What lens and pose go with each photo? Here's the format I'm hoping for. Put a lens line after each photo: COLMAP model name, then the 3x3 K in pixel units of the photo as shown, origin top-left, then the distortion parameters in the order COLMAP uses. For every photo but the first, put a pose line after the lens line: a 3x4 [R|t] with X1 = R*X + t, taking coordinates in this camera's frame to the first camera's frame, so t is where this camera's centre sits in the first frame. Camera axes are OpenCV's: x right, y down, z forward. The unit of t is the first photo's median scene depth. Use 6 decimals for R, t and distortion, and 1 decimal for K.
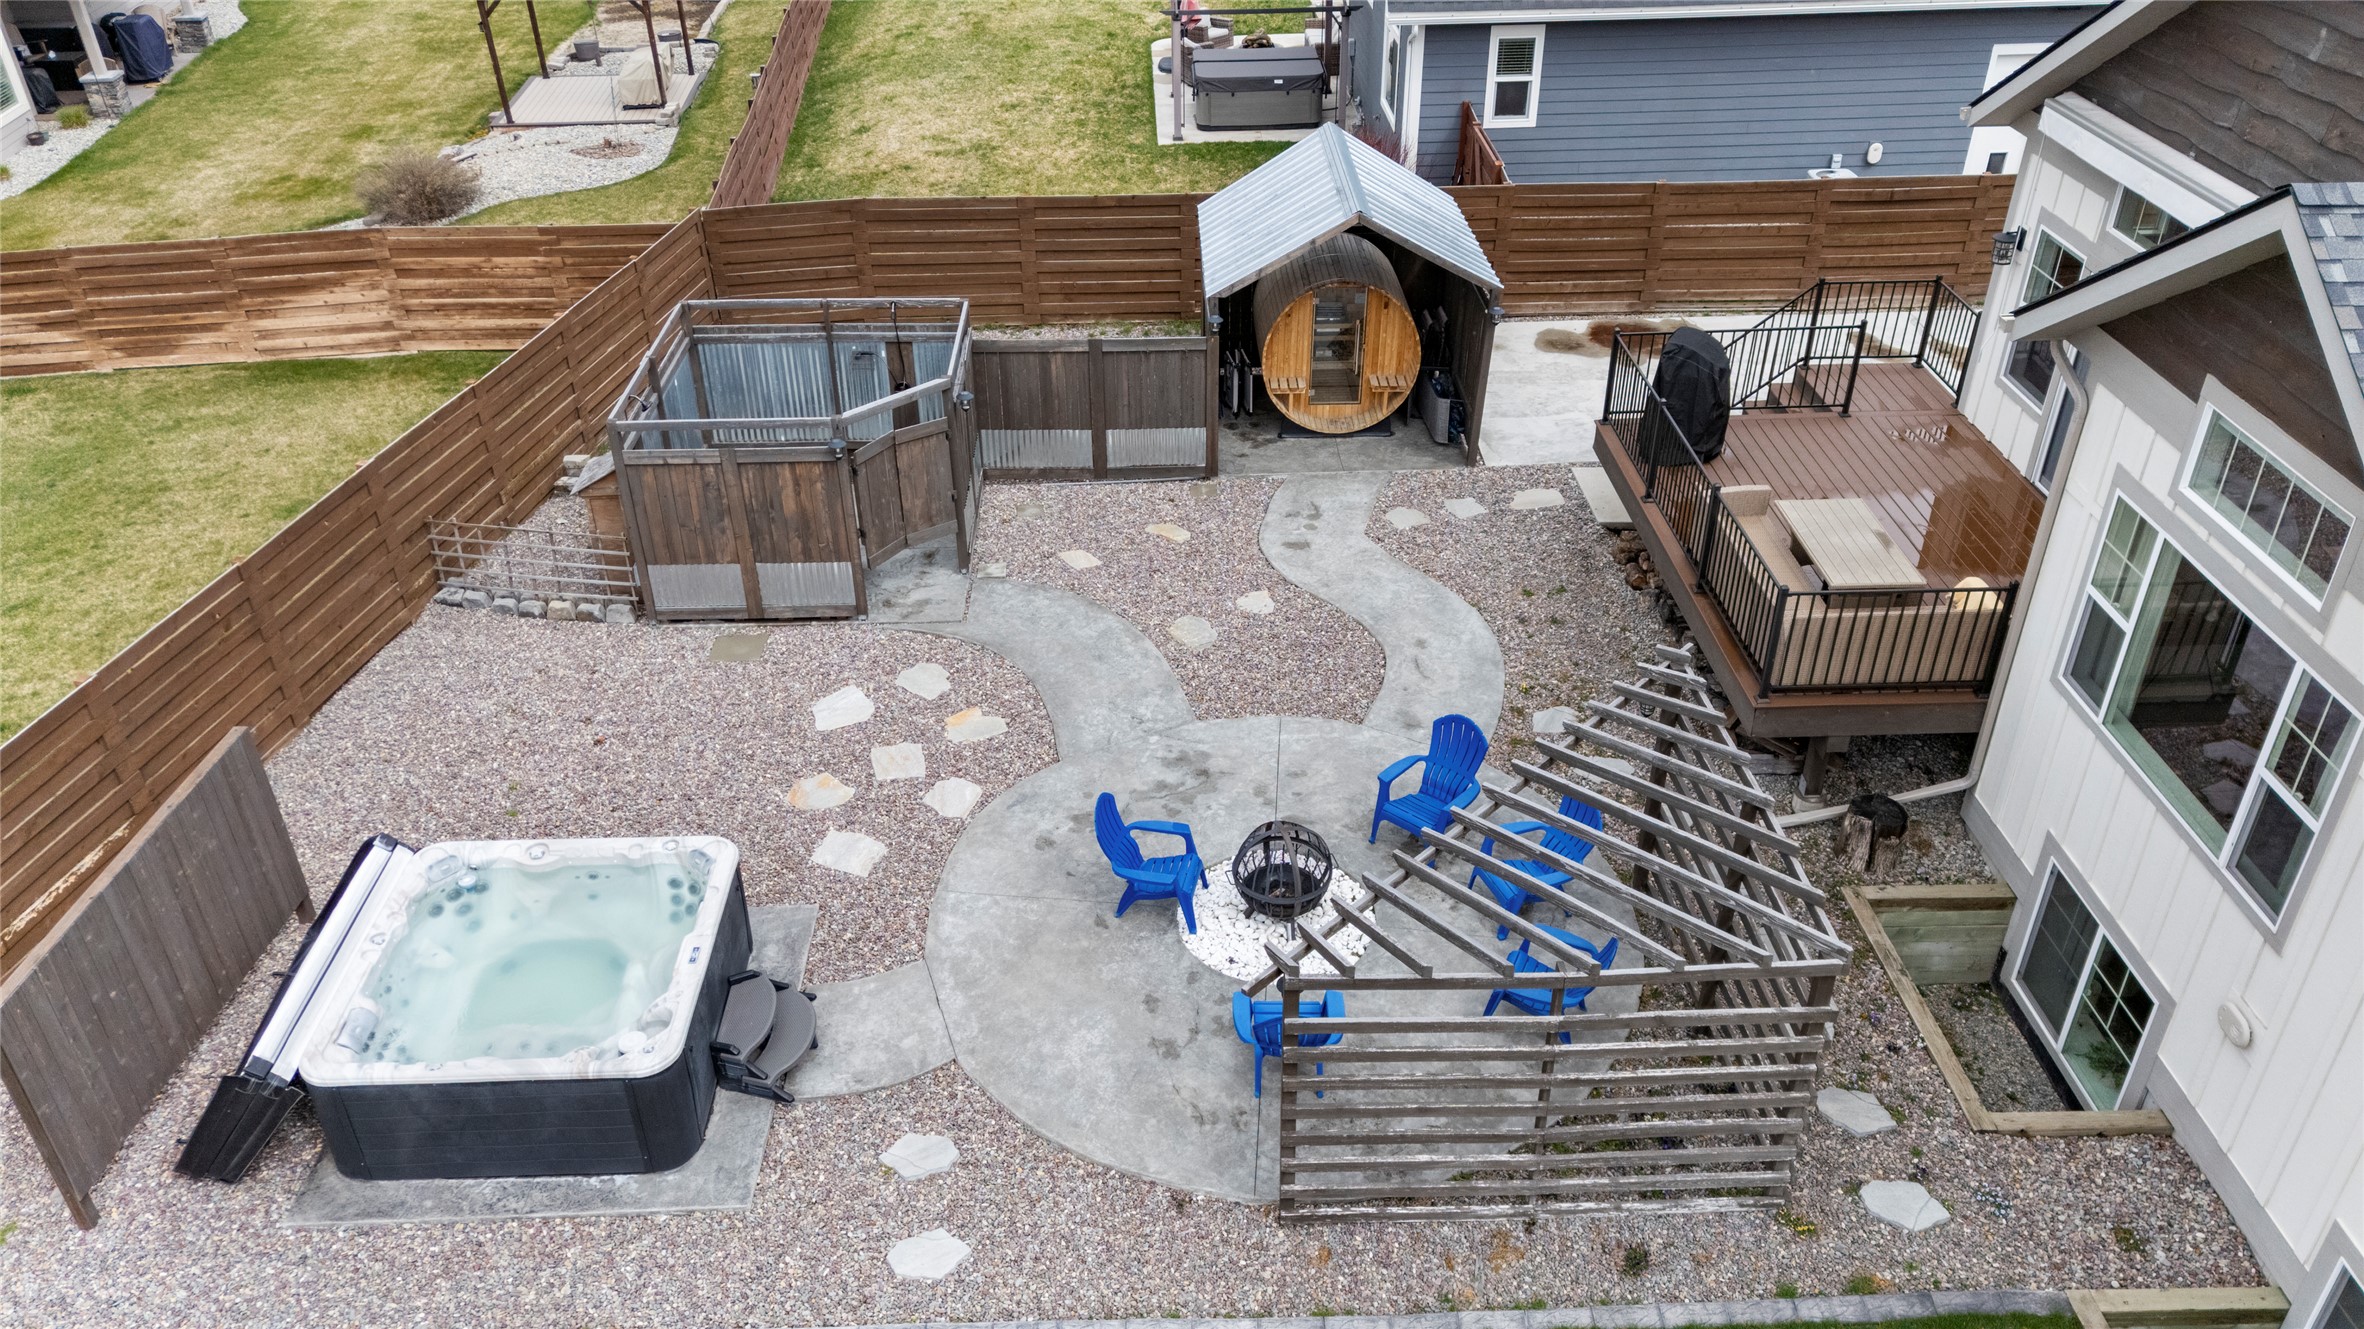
lens RADIAL K [[1723.7, 0, 1182.0], [0, 1723.7, 664.5], [0, 0, 1]] dist [0.074062, -0.053036]
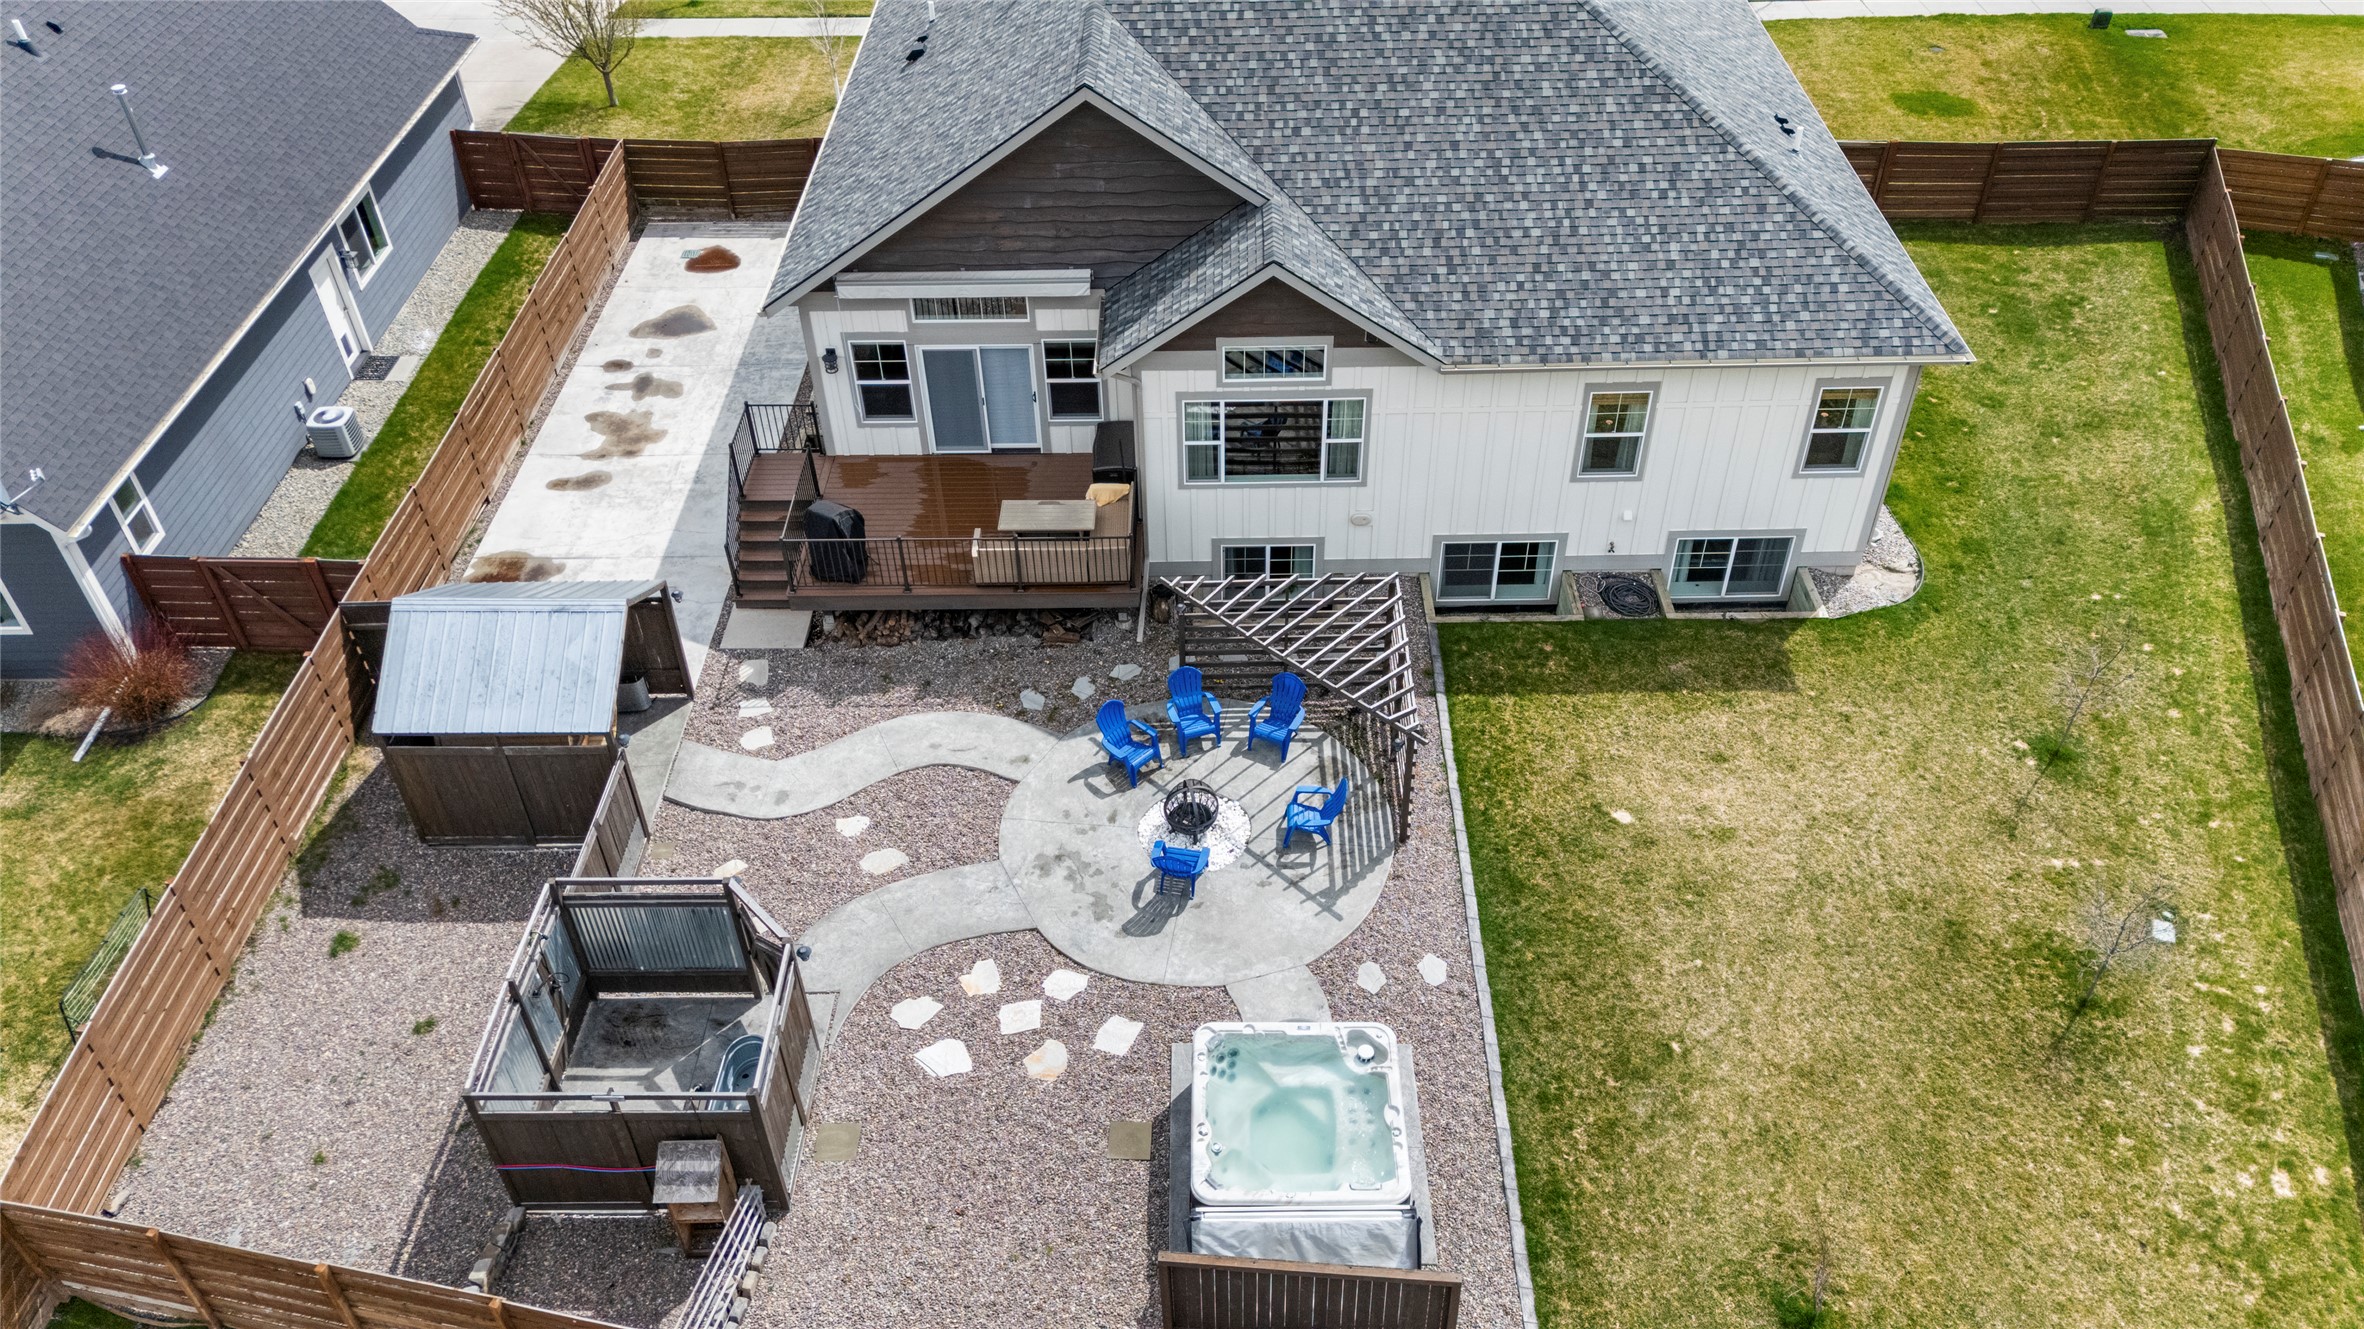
lens RADIAL K [[1723.7, 0, 1182.0], [0, 1723.7, 664.5], [0, 0, 1]] dist [0.074062, -0.053036]
pose [[0.038553, -0.642485, 0.765328, -1.003671], [0.555101, 0.650619, 0.518225, -0.751578], [-0.830889, 0.404855, 0.381727, 0.220942]]
